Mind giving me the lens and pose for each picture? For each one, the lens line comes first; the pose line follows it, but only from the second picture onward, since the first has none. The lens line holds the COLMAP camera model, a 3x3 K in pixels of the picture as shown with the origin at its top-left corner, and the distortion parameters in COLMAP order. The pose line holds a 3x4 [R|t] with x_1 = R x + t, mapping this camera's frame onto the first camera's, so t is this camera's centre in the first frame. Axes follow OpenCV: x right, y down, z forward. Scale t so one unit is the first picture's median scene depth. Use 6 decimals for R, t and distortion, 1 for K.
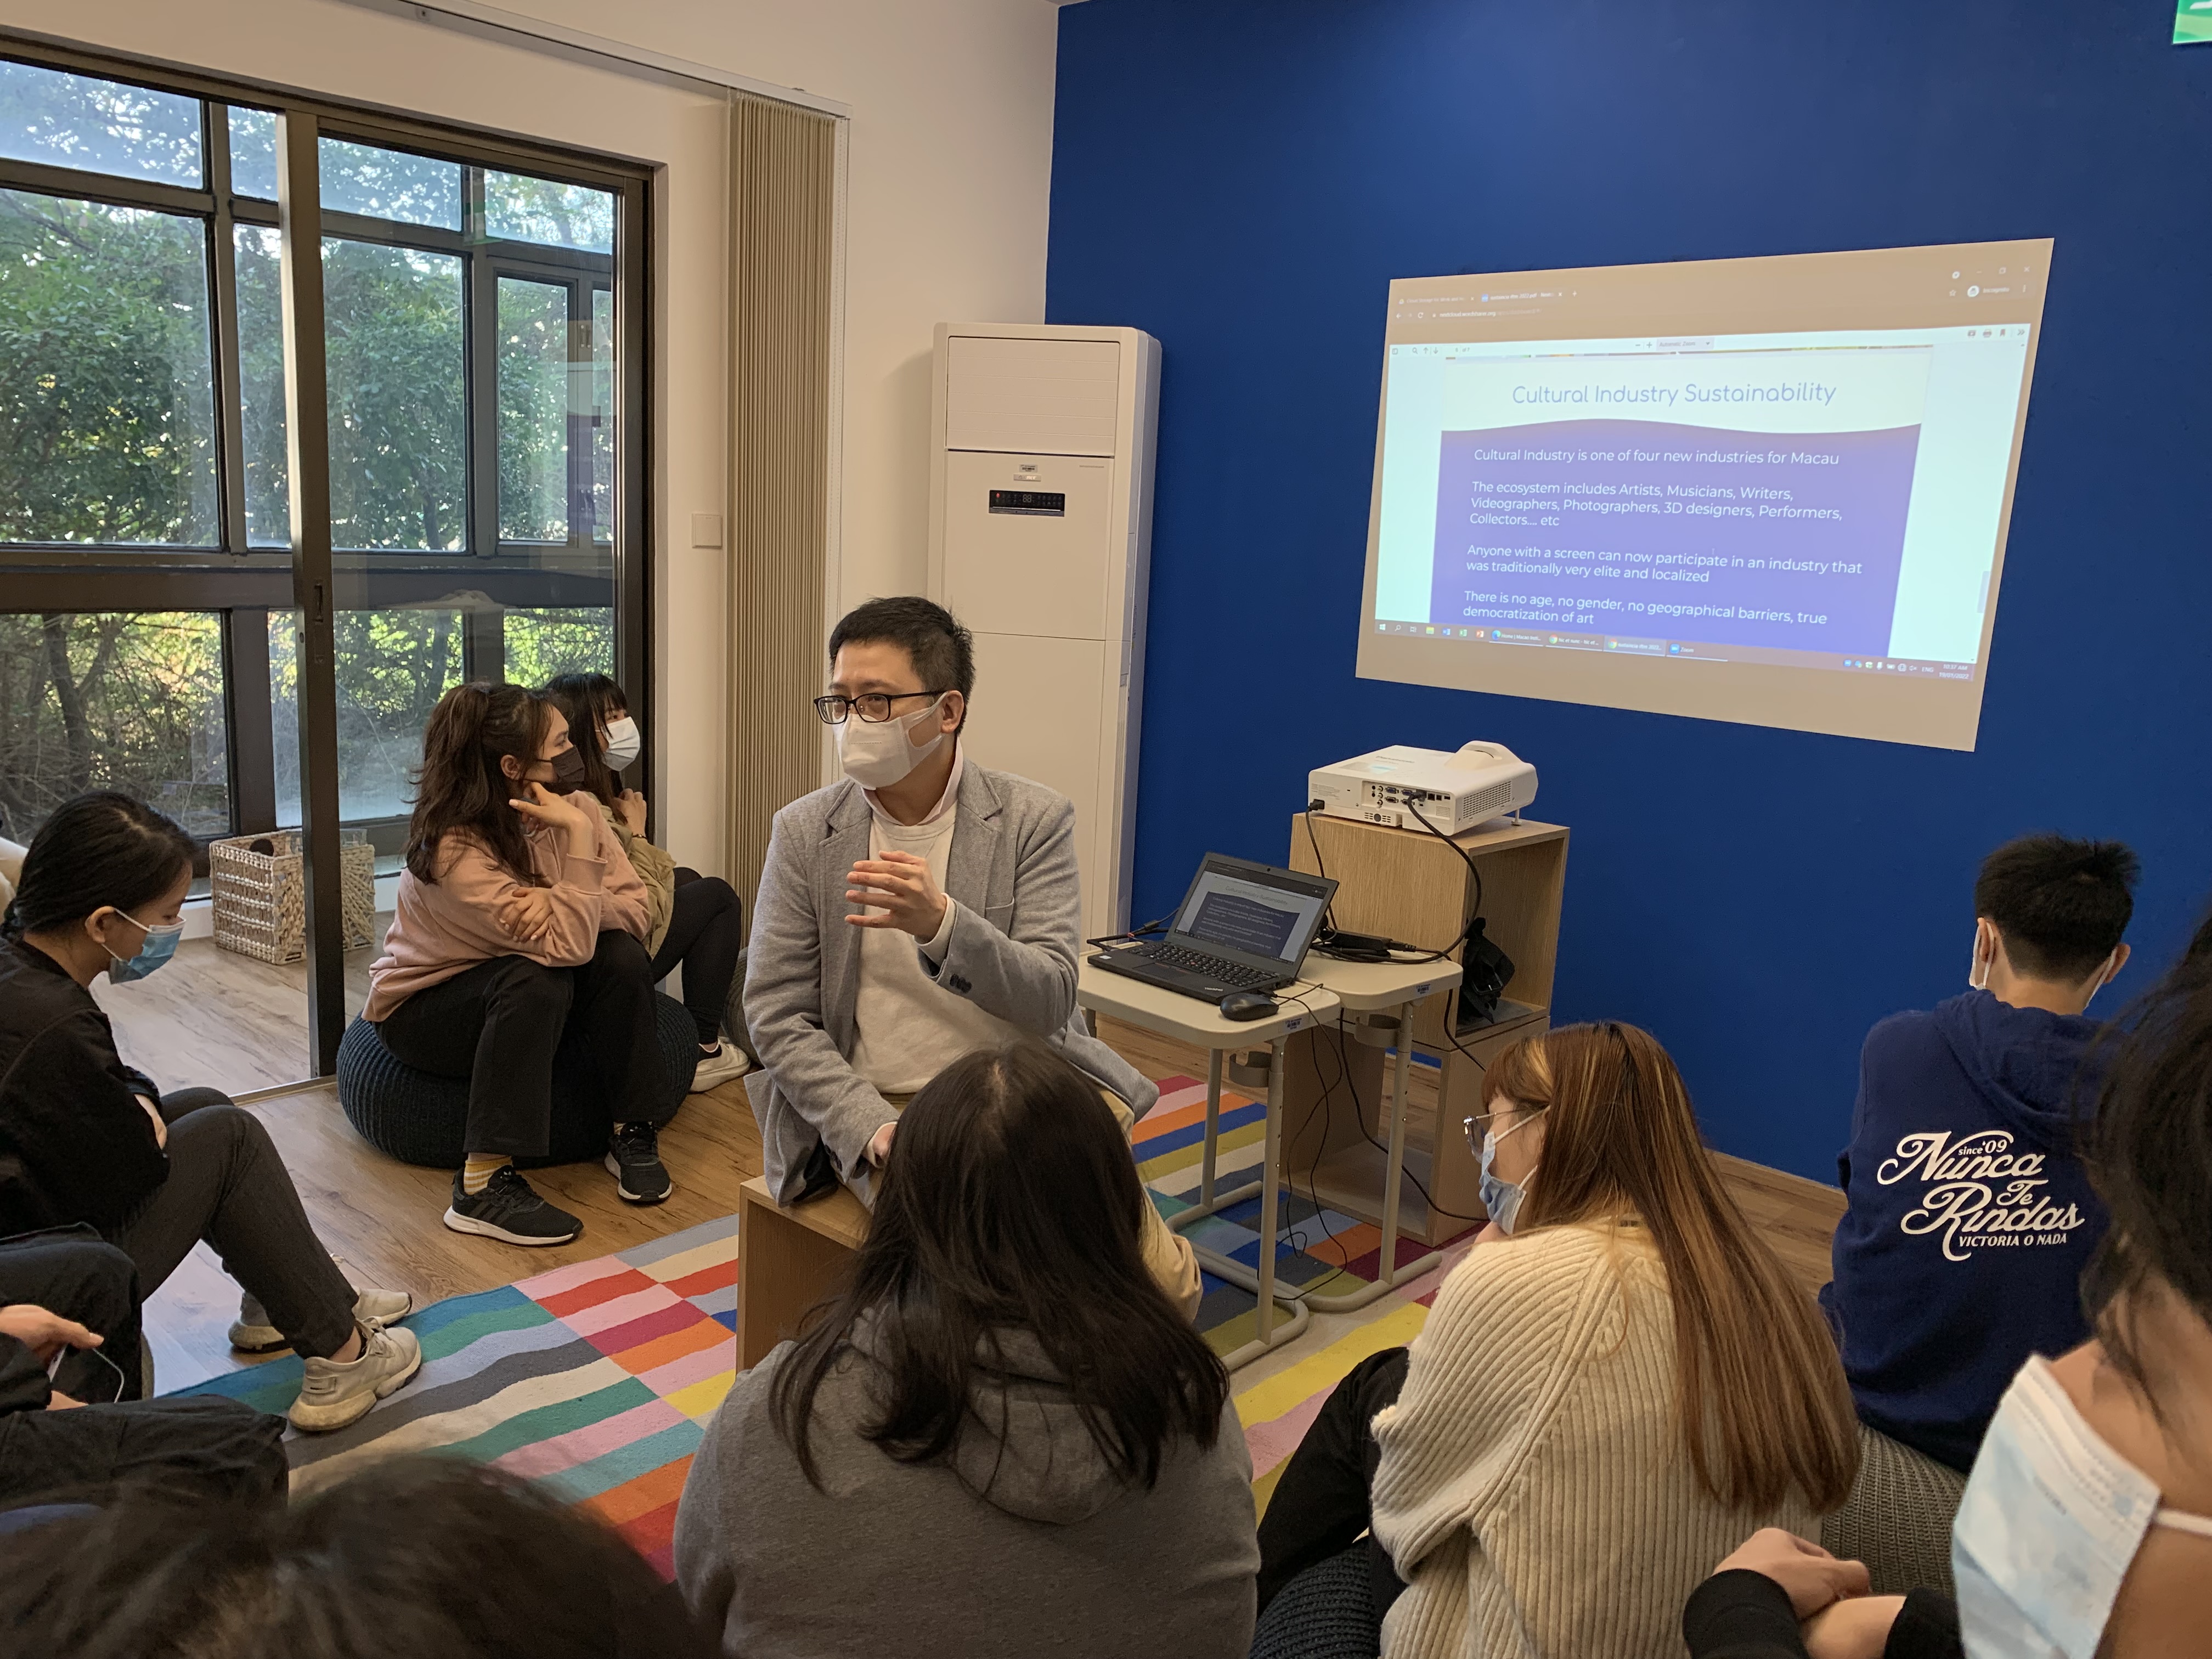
lens RADIAL K [[1705.6, 0, 1087.9], [0, 1705.6, 843.8], [0, 0, 1]] dist [0.027317, -0.020430]
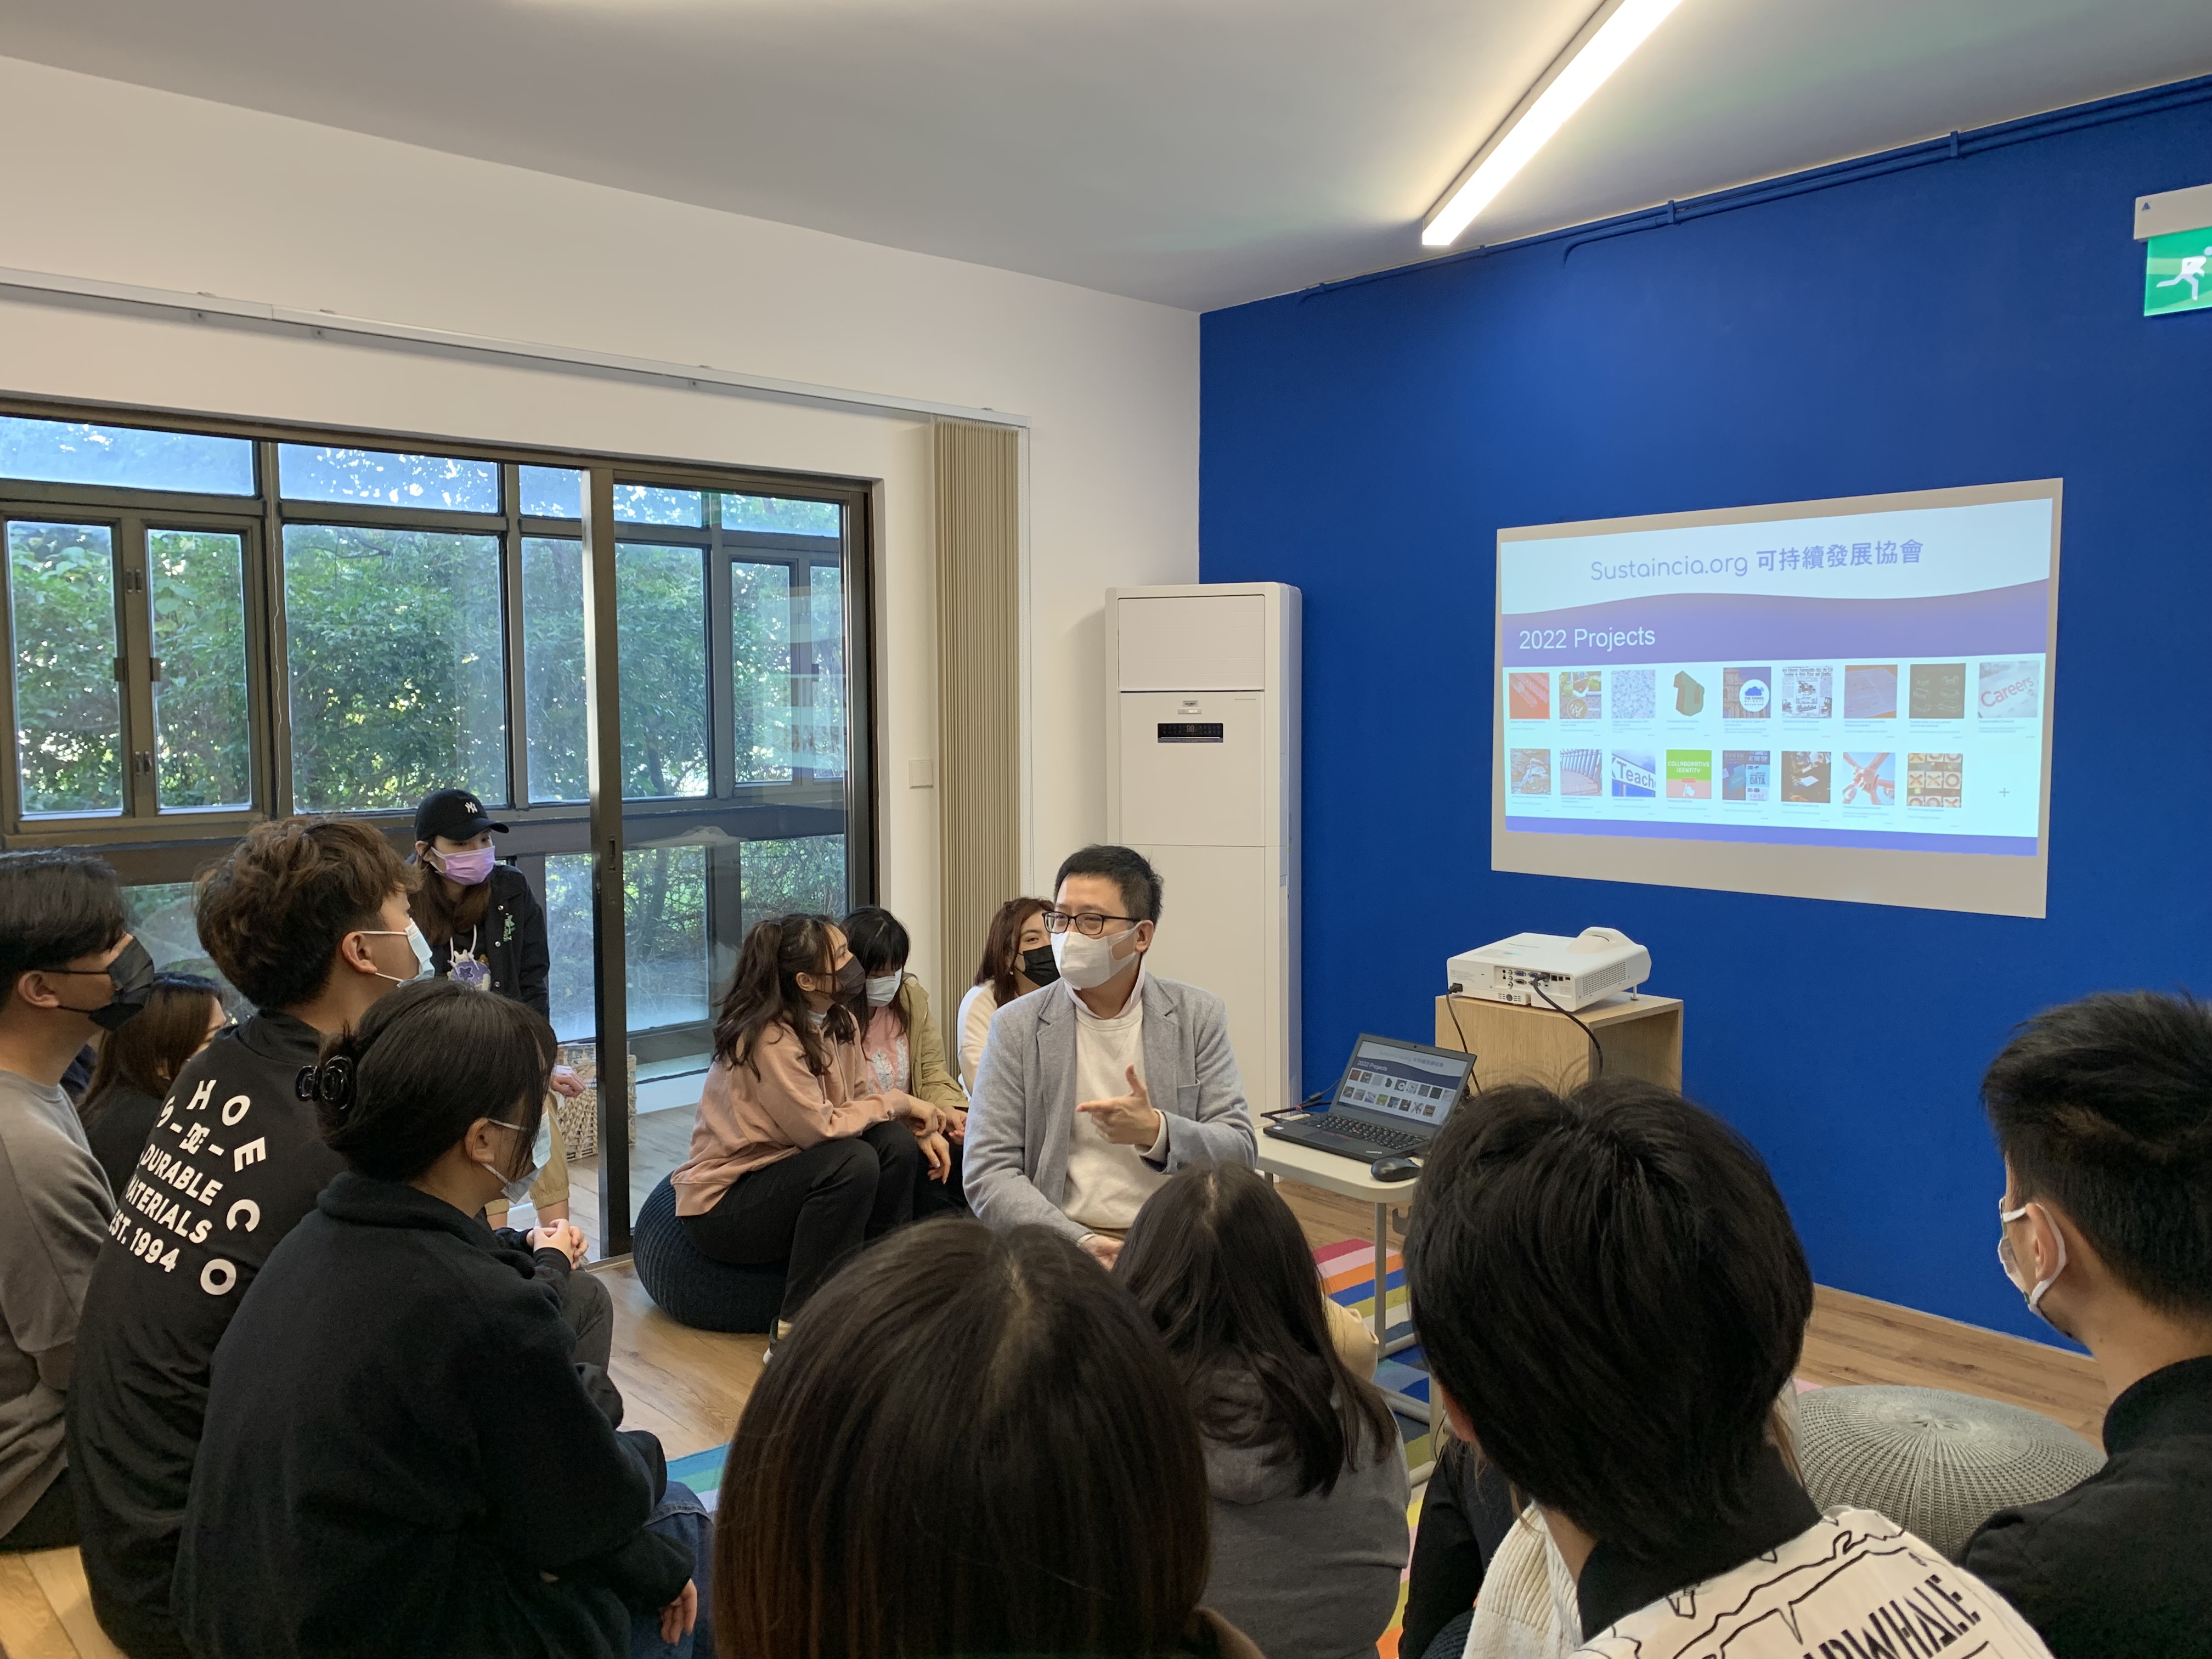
lens RADIAL K [[1705.6, 0, 1102.5], [0, 1705.6, 823.3], [0, 0, 1]] dist [0.027317, -0.020430]
pose [[0.995184, -0.049208, -0.084783, -0.000386], [0.038718, 0.991872, -0.121202, -0.002630], [0.090058, 0.117336, 0.989000, -0.159159]]
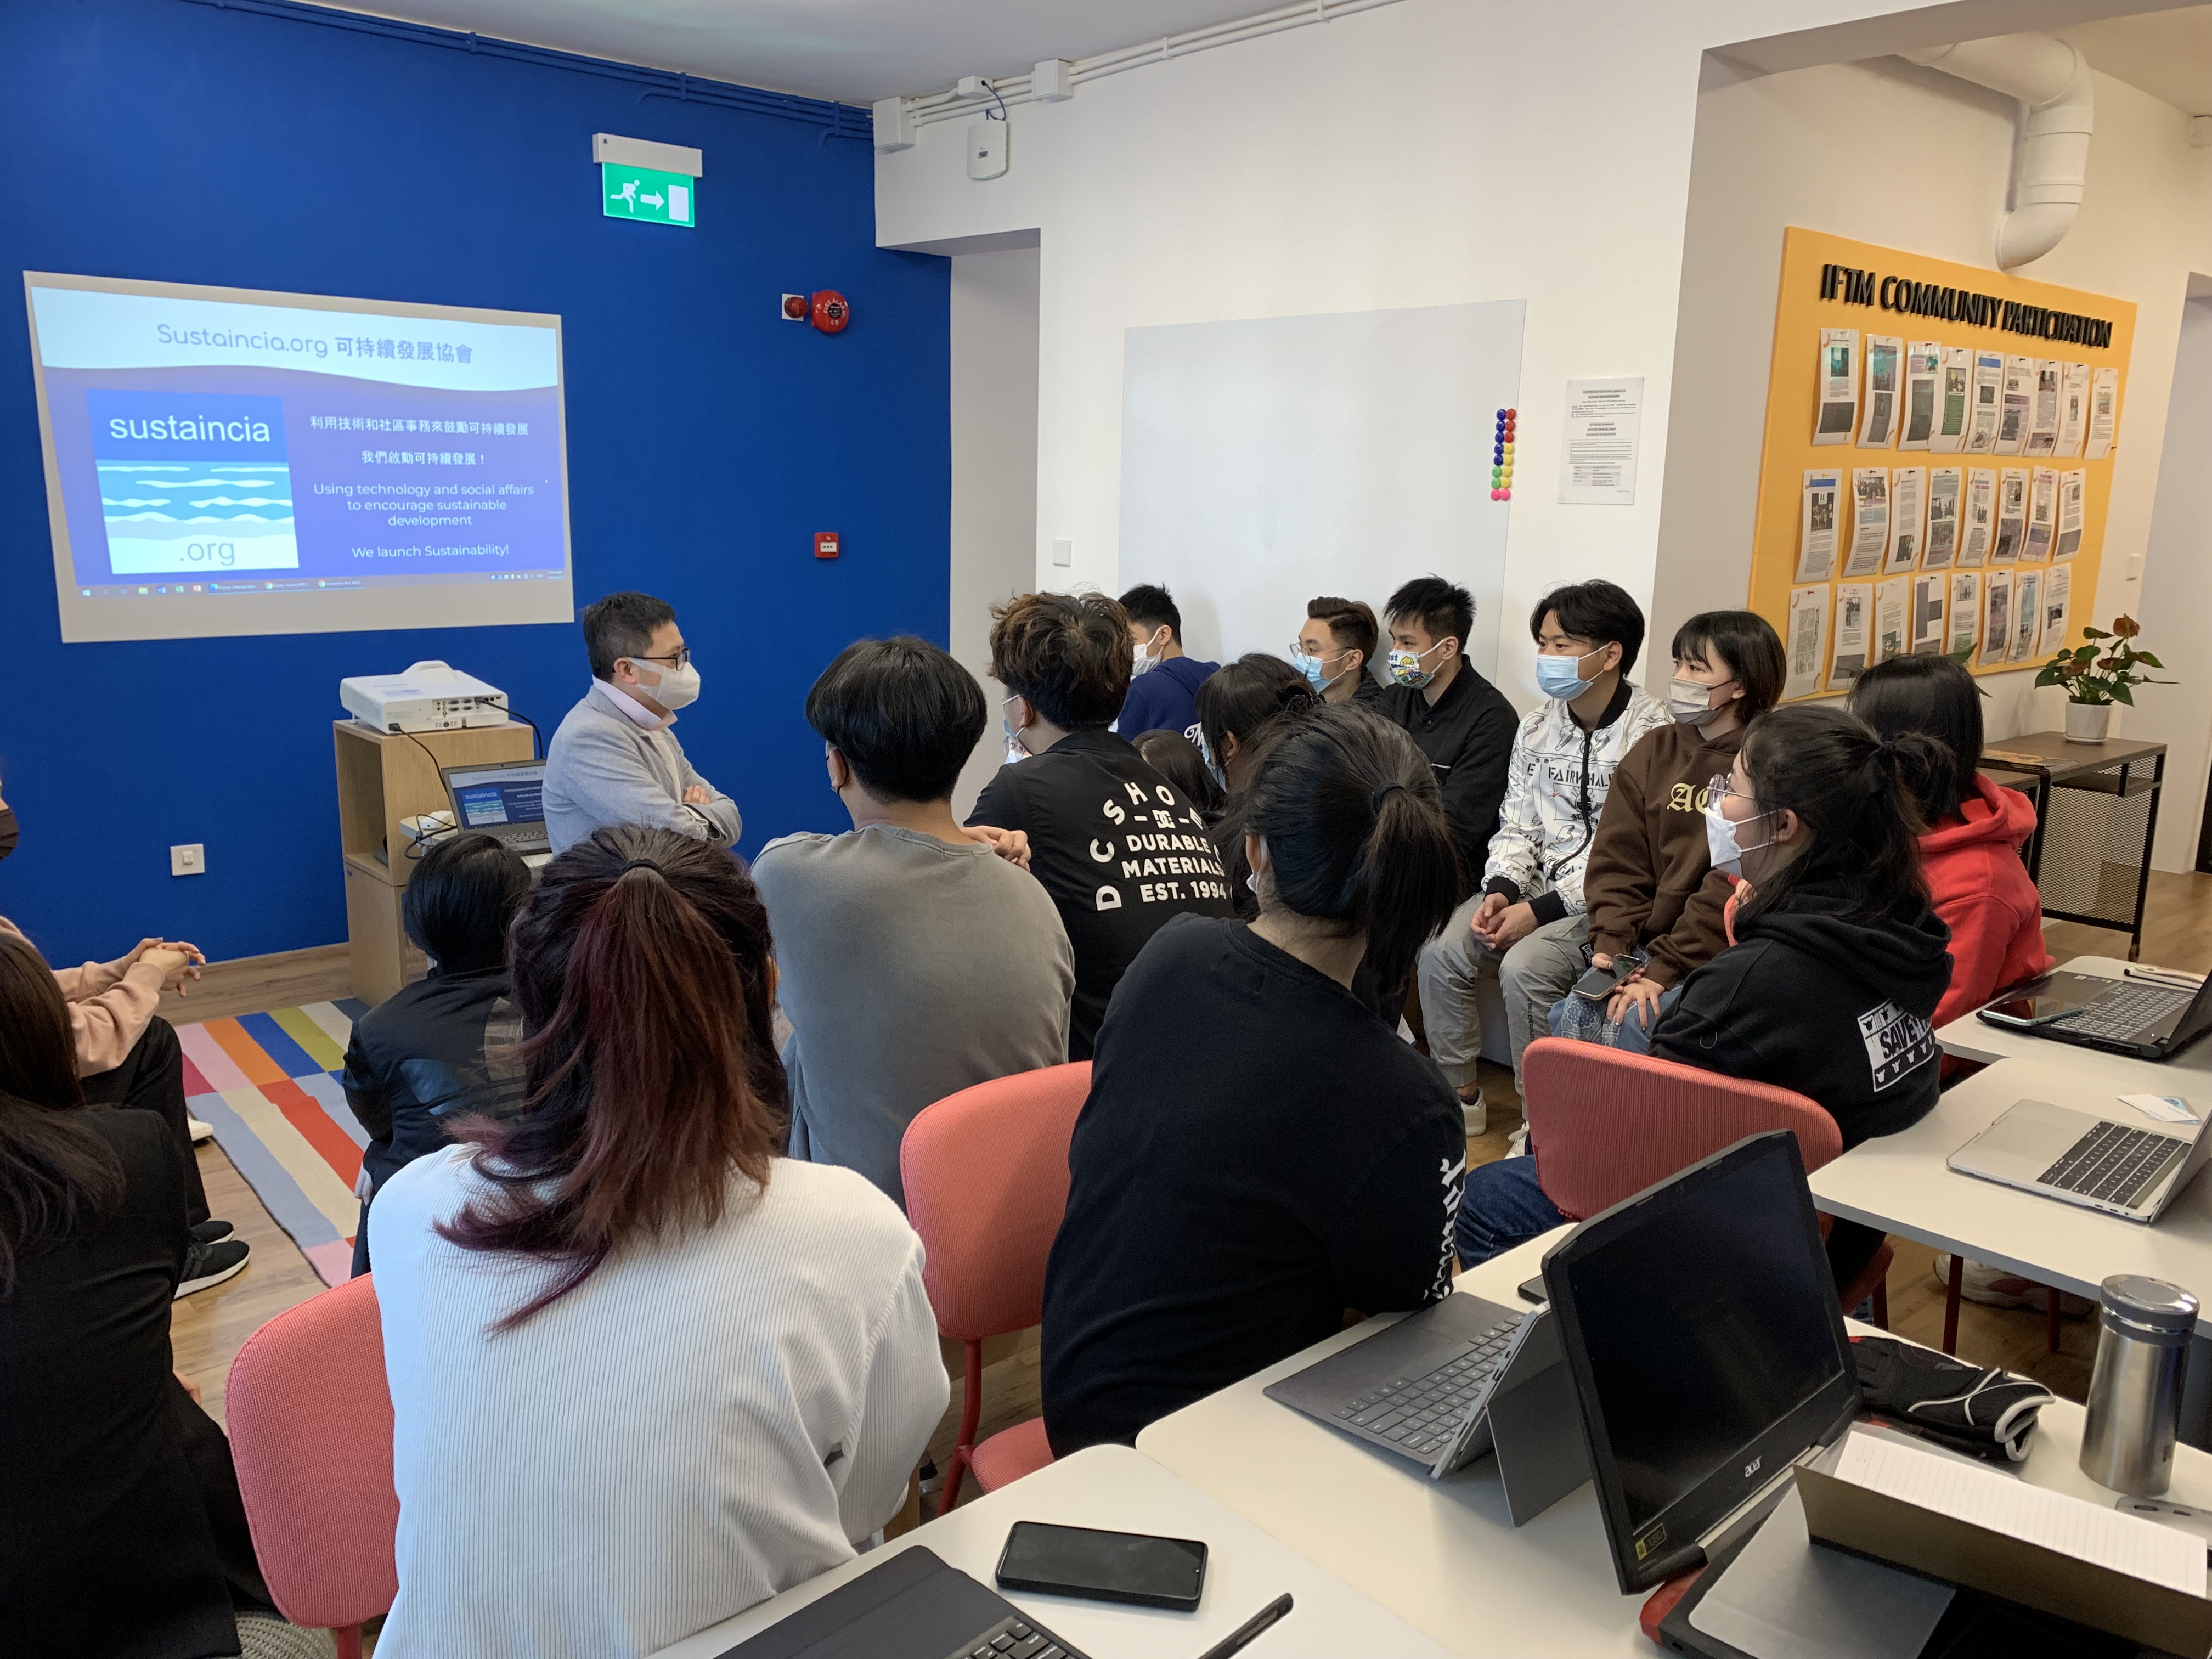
lens RADIAL K [[1705.6, 0, 1099.9], [0, 1705.6, 818.0], [0, 0, 1]] dist [0.027317, -0.020430]
pose [[0.092612, -0.243760, 0.965404, -0.975712], [0.177112, 0.958142, 0.224935, -0.138559], [-0.979824, 0.150153, 0.131908, 0.279348]]
